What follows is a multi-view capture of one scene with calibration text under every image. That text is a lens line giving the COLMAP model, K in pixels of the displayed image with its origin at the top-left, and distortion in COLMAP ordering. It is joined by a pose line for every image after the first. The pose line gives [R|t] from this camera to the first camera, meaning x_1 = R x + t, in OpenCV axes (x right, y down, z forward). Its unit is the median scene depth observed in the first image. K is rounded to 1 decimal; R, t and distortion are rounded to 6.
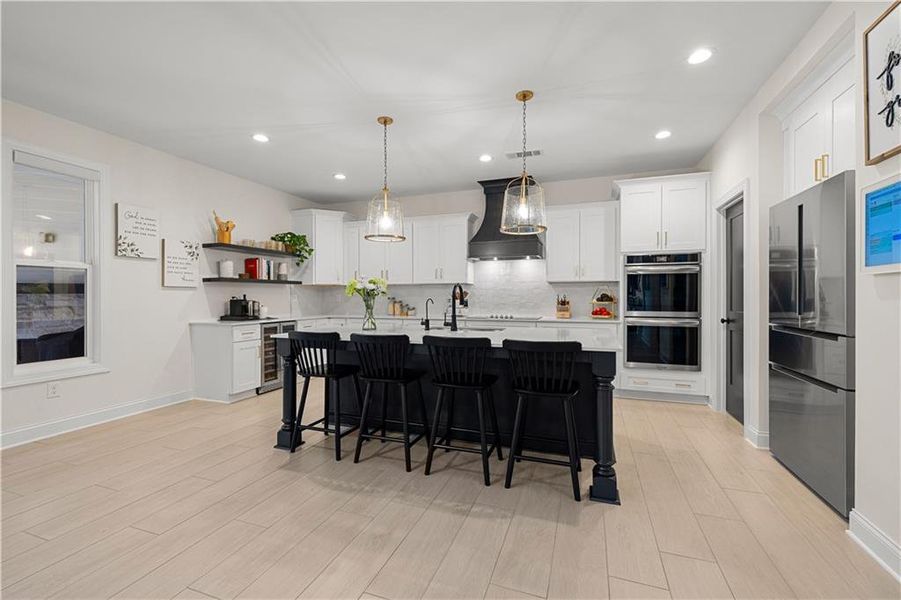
lens RADIAL K [[384.7, 0, 449.3], [0, 384.7, 297.8], [0, 0, 1]] dist [0.001350, 0.000348]
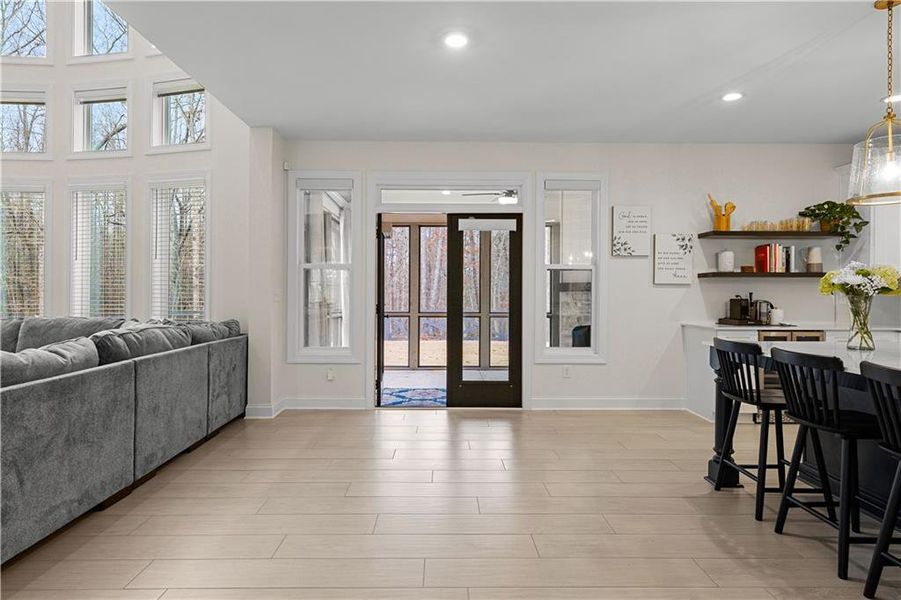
lens RADIAL K [[523.1, 0, 447.8], [0, 523.1, 293.6], [0, 0, 1]] dist [0.000368, -0.000034]
pose [[0.345720, 0.004048, -0.938329, 0.289806], [-0.009558, 0.999954, 0.000792, -0.001559], [0.938289, 0.008695, 0.345742, 0.066714]]
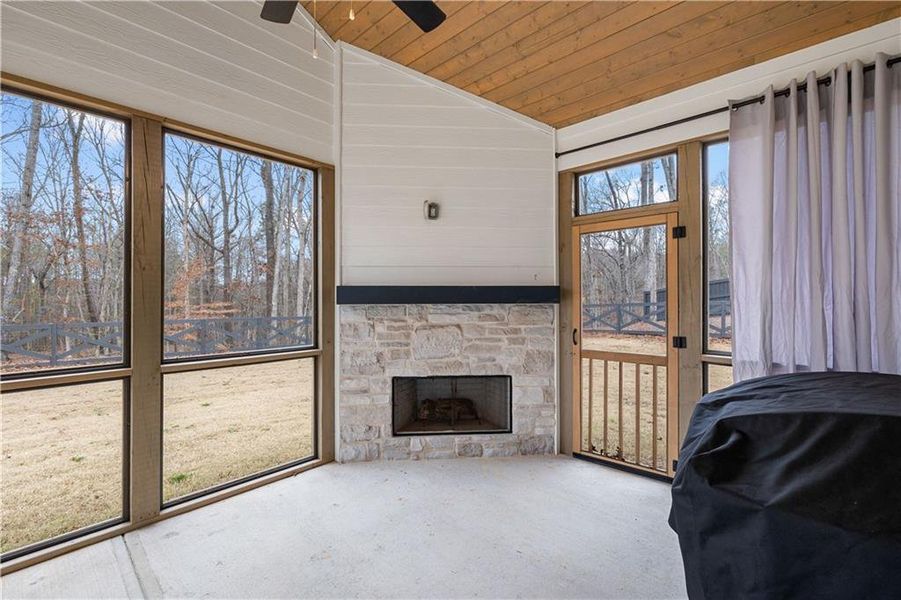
lens RADIAL K [[384.7, 0, 449.3], [0, 384.7, 297.8], [0, 0, 1]] dist [0.001350, 0.000348]
pose [[0.920070, 0.002307, -0.391747, -1.008872], [-0.004991, 0.999971, -0.005833, -0.020551], [0.391722, 0.007322, 0.920055, 0.591975]]
